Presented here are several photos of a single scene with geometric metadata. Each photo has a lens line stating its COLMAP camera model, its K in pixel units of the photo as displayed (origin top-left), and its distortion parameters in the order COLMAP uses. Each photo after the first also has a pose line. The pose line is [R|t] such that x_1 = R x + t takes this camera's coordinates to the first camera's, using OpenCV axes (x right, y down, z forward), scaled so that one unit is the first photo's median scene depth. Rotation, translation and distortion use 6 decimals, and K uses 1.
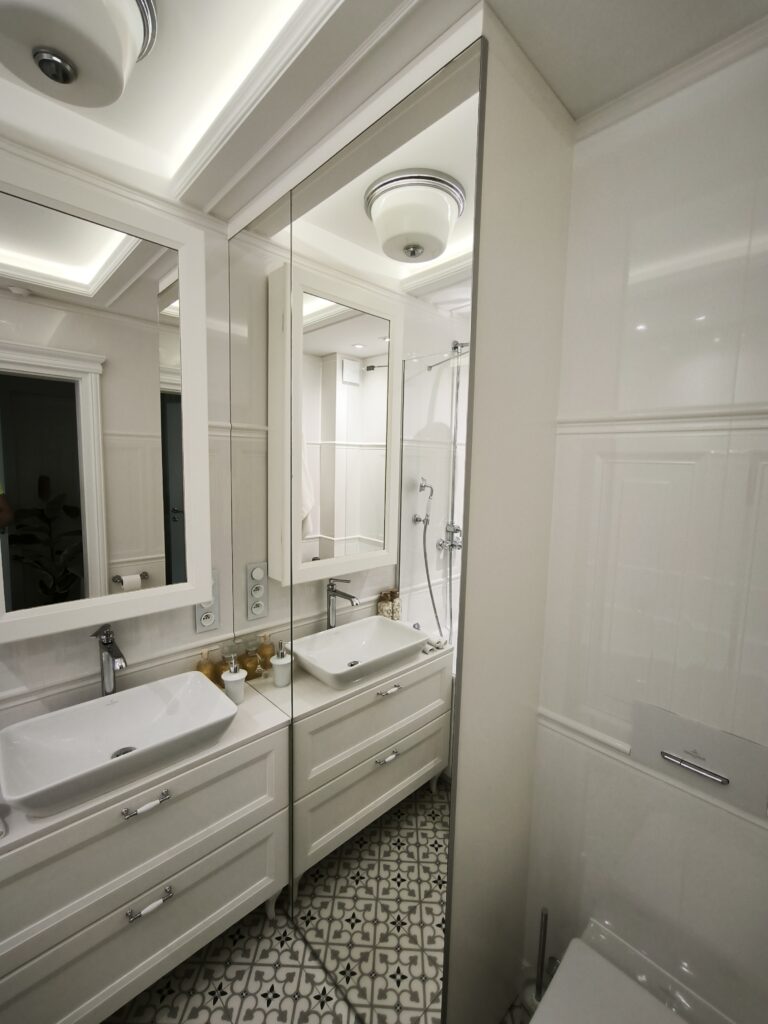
lens RADIAL K [[439.5, 0, 382.7], [0, 439.5, 511.7], [0, 0, 1]] dist [-0.012207, 0.006934]
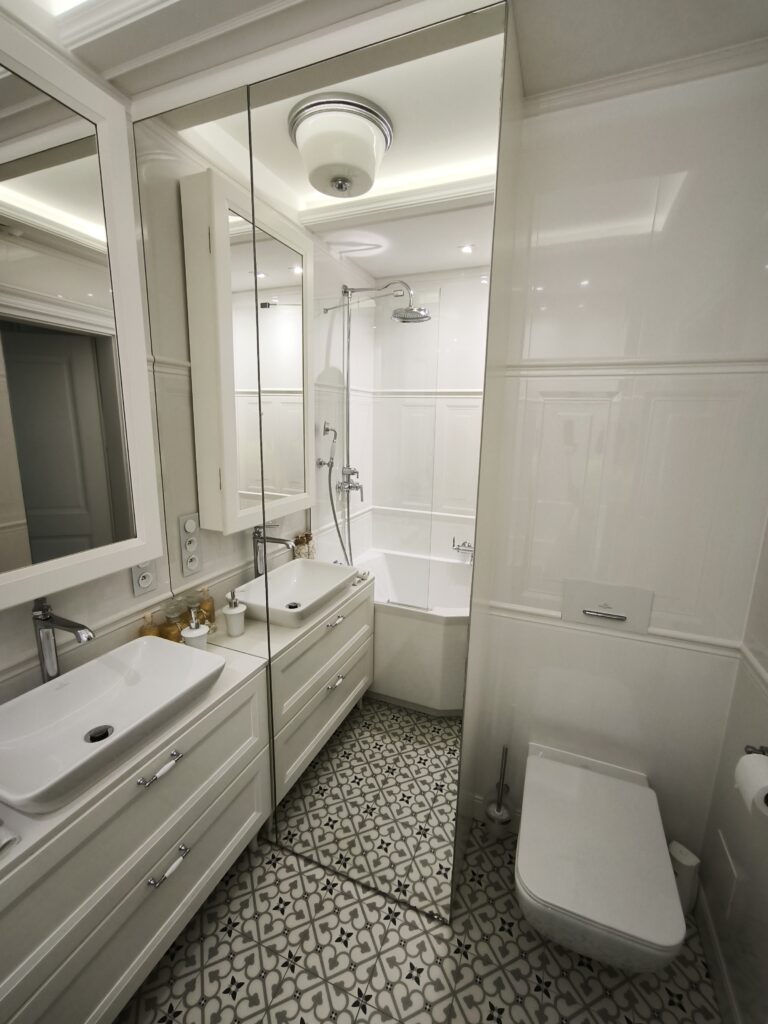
lens RADIAL K [[439.5, 0, 379.3], [0, 439.5, 510.9], [0, 0, 1]] dist [-0.012207, 0.006934]
pose [[0.914919, -0.087078, 0.394132, -0.306568], [0.046158, 0.992618, 0.112158, 0.027933], [-0.400989, -0.084423, 0.912185, 0.004548]]
